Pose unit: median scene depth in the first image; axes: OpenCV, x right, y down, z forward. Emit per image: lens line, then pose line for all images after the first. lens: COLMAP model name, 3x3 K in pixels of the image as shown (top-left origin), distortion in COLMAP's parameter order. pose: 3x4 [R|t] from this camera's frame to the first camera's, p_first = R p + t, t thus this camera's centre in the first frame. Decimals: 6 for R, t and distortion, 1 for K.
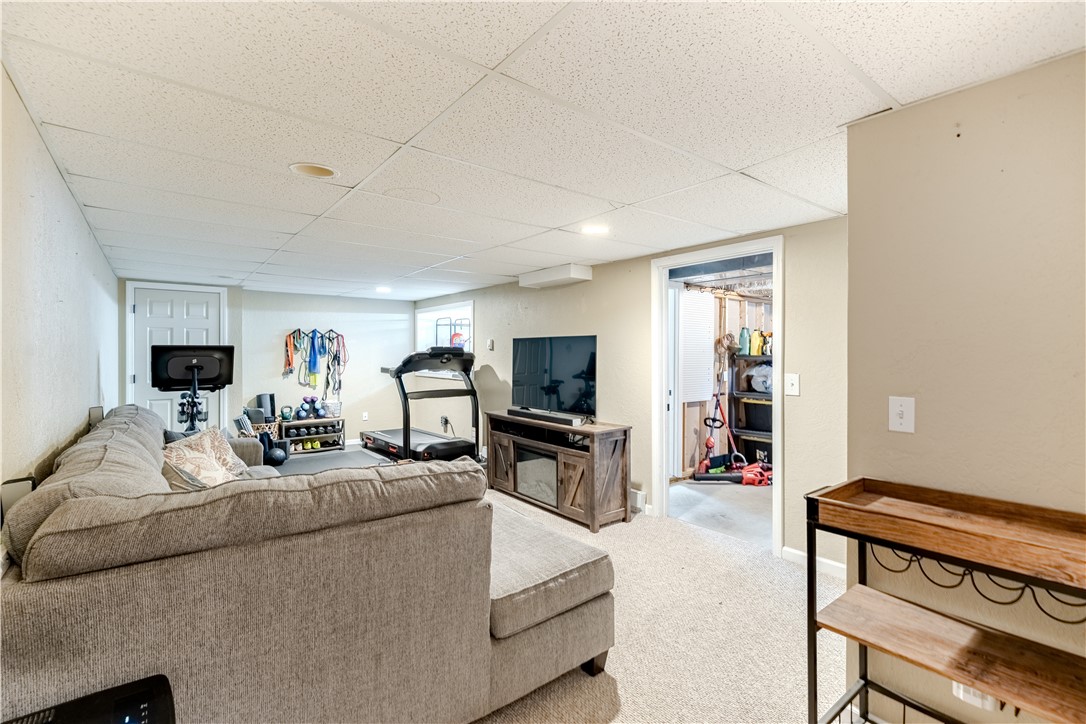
lens RADIAL K [[493.9, 0, 536.7], [0, 493.9, 356.5], [0, 0, 1]] dist [-0.002523, 0.000189]
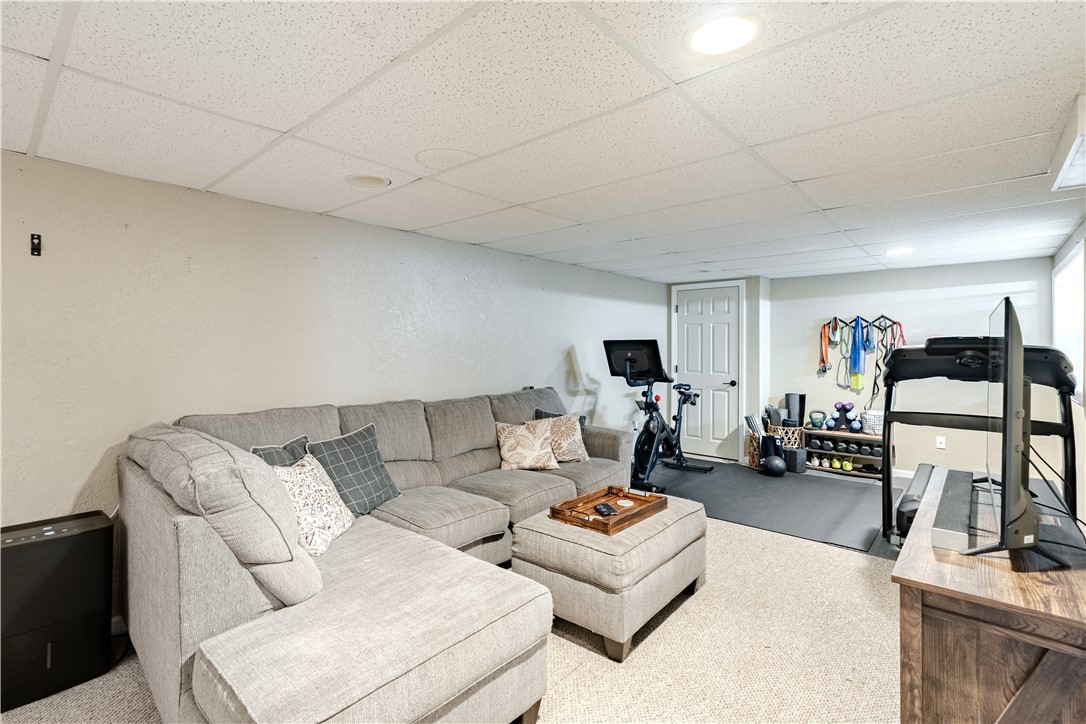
lens RADIAL K [[493.9, 0, 537.5], [0, 493.9, 353.8], [0, 0, 1]] dist [-0.002523, 0.000189]
pose [[0.174034, 0.017392, -0.984586, 0.231757], [-0.010255, 0.999822, 0.015848, -0.004267], [0.984686, 0.007339, 0.174181, 0.385883]]
